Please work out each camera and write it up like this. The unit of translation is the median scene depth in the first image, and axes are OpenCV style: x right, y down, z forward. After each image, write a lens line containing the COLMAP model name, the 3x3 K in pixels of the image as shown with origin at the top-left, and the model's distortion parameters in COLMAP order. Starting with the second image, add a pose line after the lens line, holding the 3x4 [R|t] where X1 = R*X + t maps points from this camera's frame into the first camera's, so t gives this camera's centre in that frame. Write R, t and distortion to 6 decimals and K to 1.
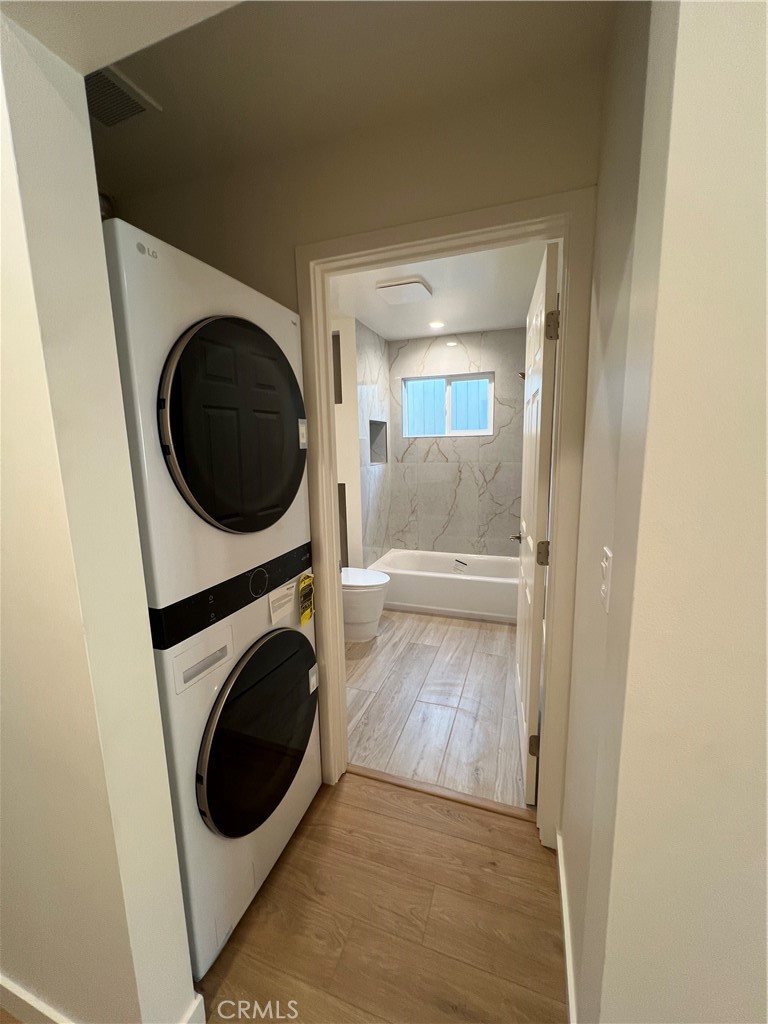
lens RADIAL K [[411.1, 0, 382.9], [0, 411.1, 512.3], [0, 0, 1]] dist [0.000470, 0.000346]
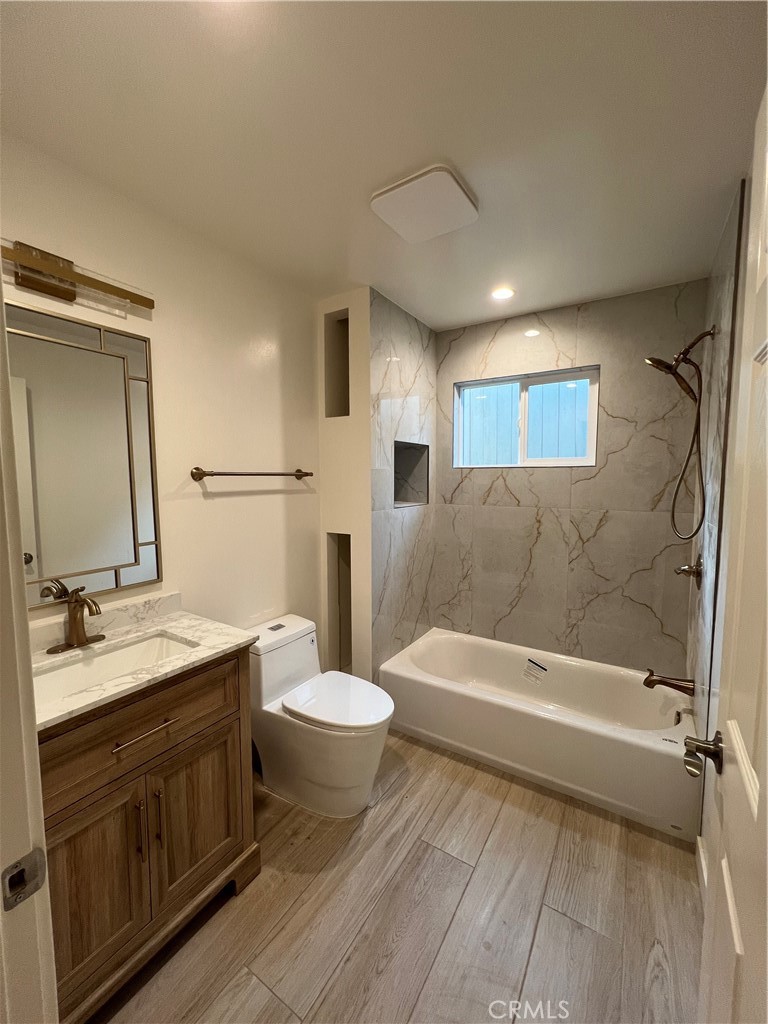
lens RADIAL K [[411.1, 0, 382.8], [0, 411.1, 511.0], [0, 0, 1]] dist [0.000470, 0.000346]
pose [[0.974888, 0.037480, -0.219519, 0.092247], [-0.054349, 0.995972, -0.071317, -0.057400], [0.215961, 0.081457, 0.972998, 0.327468]]
